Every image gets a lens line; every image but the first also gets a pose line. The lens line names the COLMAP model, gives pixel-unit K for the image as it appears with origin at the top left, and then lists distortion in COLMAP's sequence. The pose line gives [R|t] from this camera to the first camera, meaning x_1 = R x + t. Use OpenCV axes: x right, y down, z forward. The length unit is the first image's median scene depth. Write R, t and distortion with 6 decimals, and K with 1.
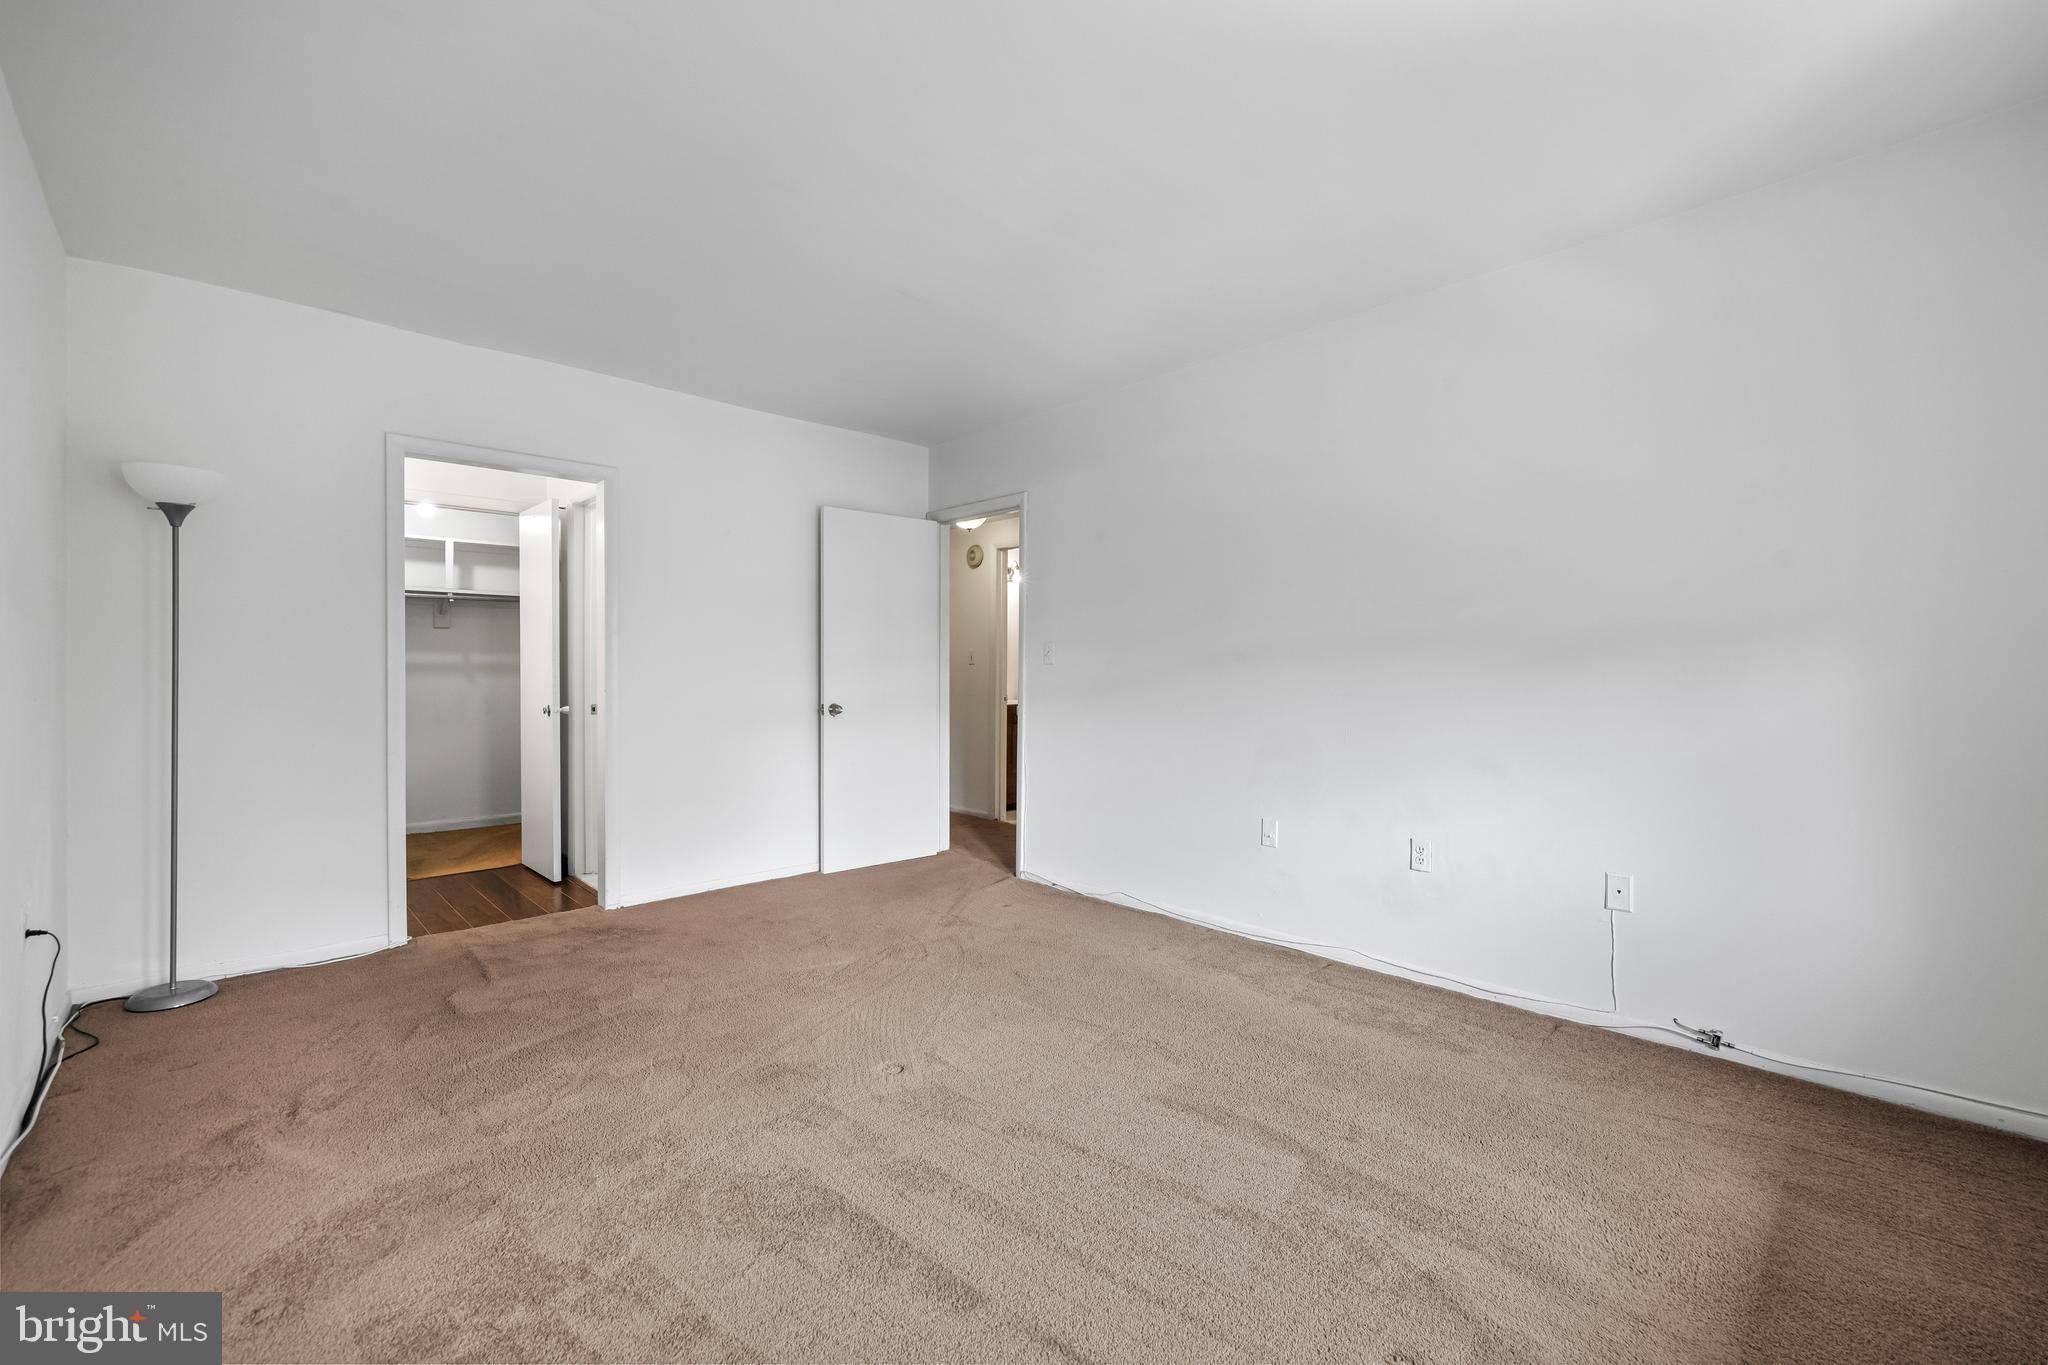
lens RADIAL K [[855.4, 0, 1023.7], [0, 855.4, 676.2], [0, 0, 1]] dist [0.000426, 0.001438]
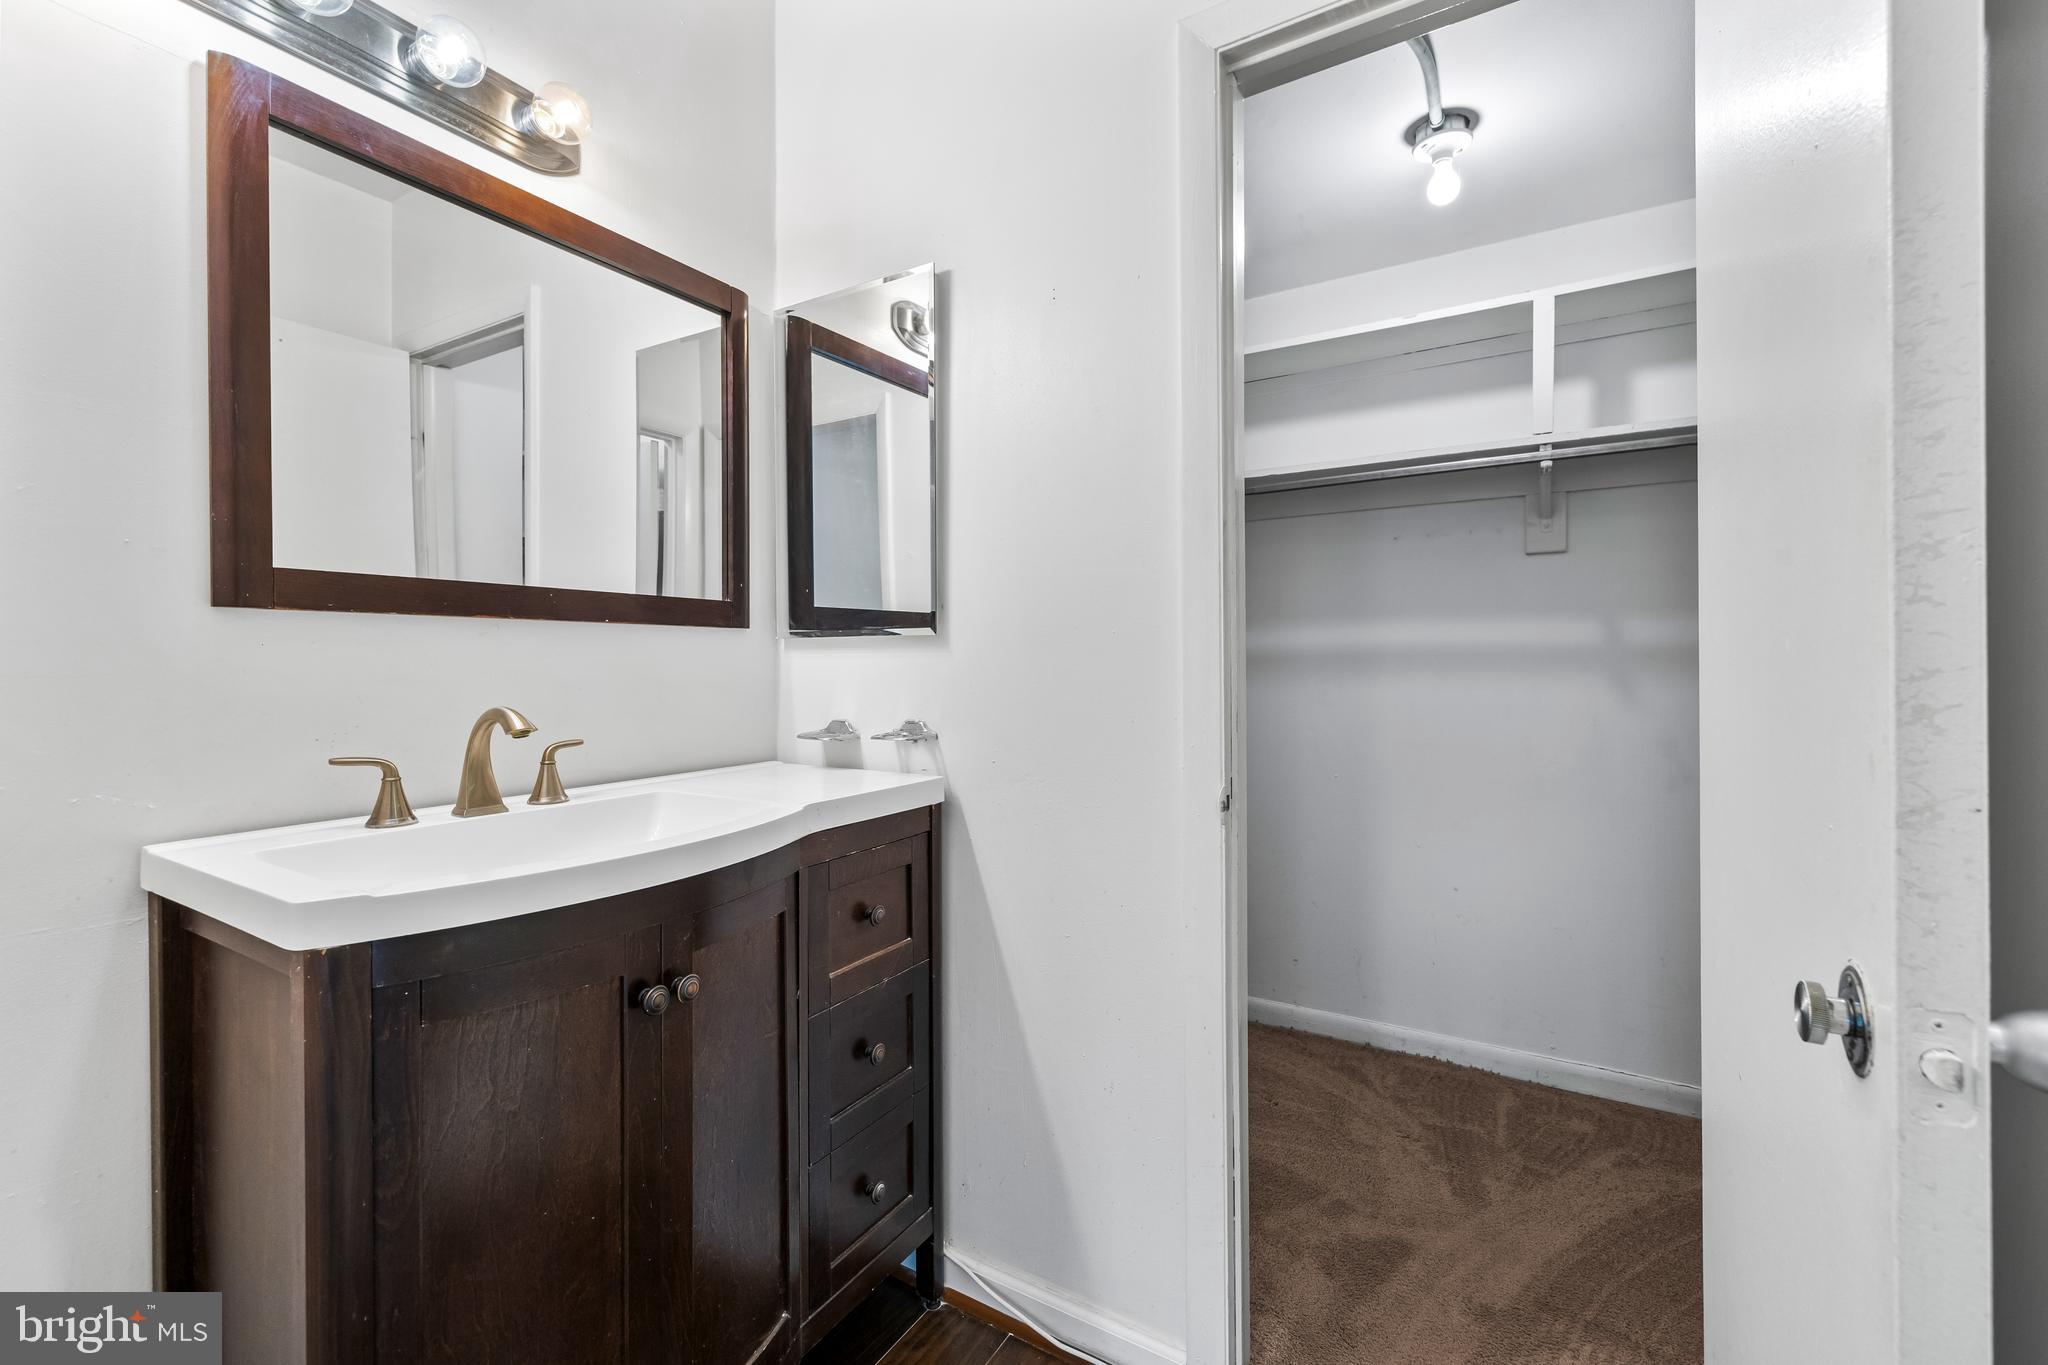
lens RADIAL K [[855.4, 0, 1021.9], [0, 855.4, 672.7], [0, 0, 1]] dist [0.000426, 0.001438]
pose [[0.253777, 0.000104, -0.967263, -0.383790], [0.001819, 0.999998, 0.000585, -0.004494], [0.967261, -0.001908, 0.253776, 0.701033]]
